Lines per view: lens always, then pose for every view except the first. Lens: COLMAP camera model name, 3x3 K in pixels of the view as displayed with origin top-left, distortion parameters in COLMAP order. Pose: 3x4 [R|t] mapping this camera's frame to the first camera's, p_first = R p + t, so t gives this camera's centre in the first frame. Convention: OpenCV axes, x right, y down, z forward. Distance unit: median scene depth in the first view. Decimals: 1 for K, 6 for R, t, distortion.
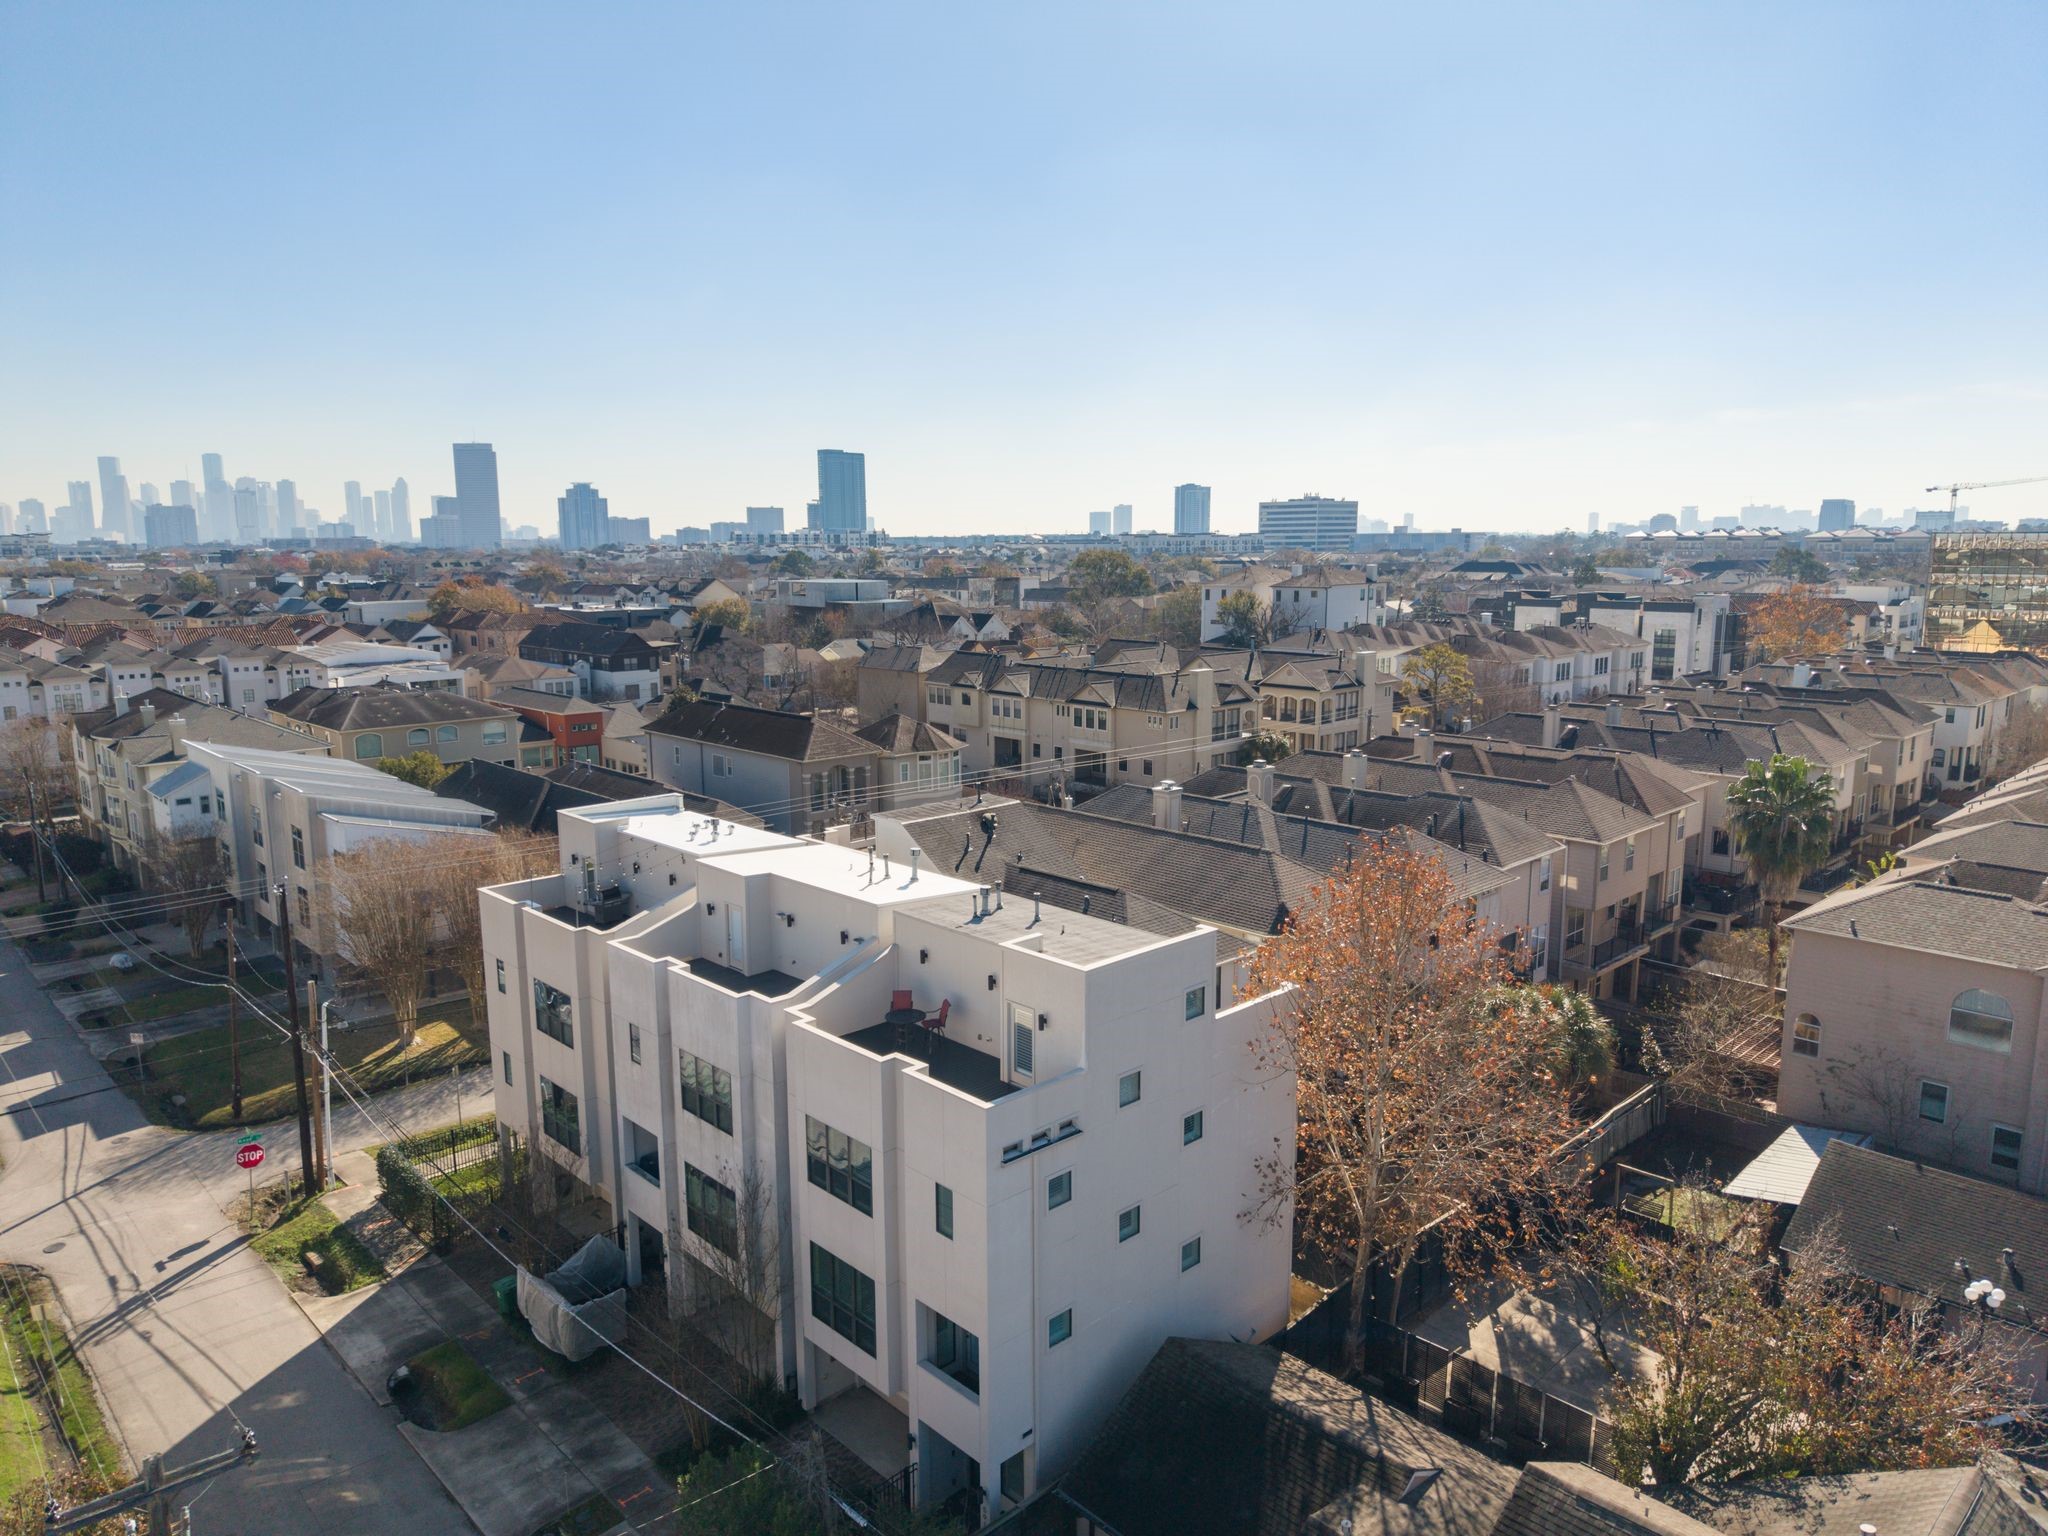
lens RADIAL K [[1392.6, 0, 1030.7], [0, 1392.6, 770.2], [0, 0, 1]] dist [0.008123, -0.005855]
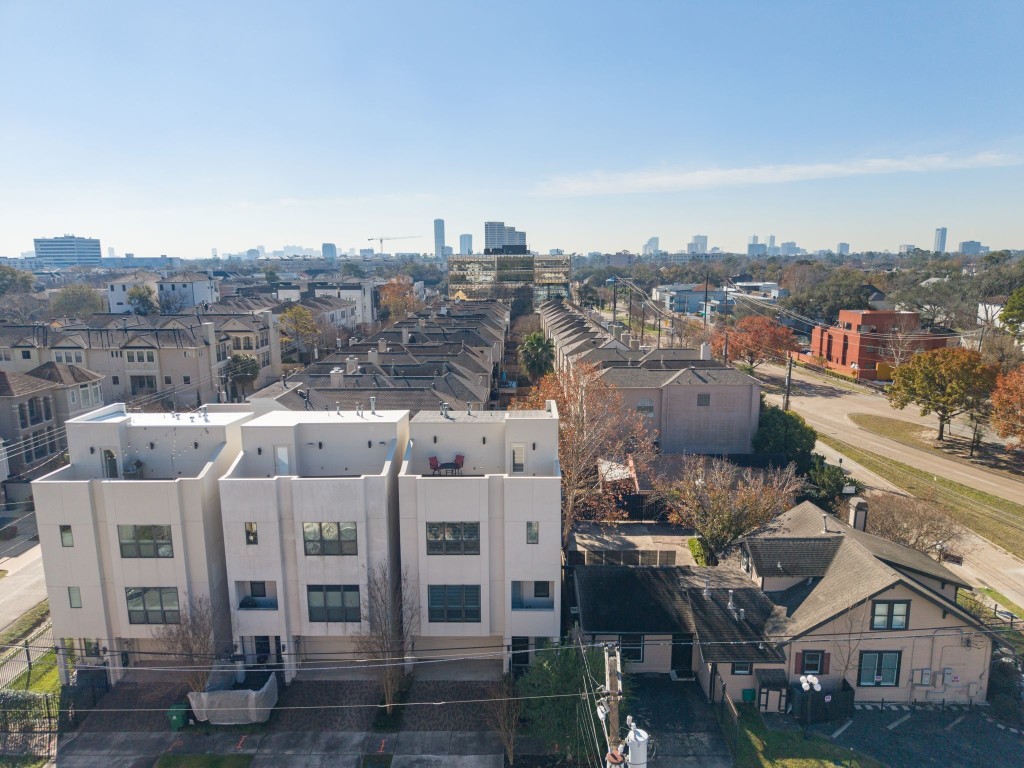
lens RADIAL K [[696.3, 0, 517.5], [0, 696.3, 383.4], [0, 0, 1]] dist [0.008123, -0.005855]
pose [[0.687879, -0.127942, 0.714460, -0.249944], [0.122739, 0.990670, 0.059231, 0.001632], [-0.715372, 0.046949, 0.697165, 0.063686]]
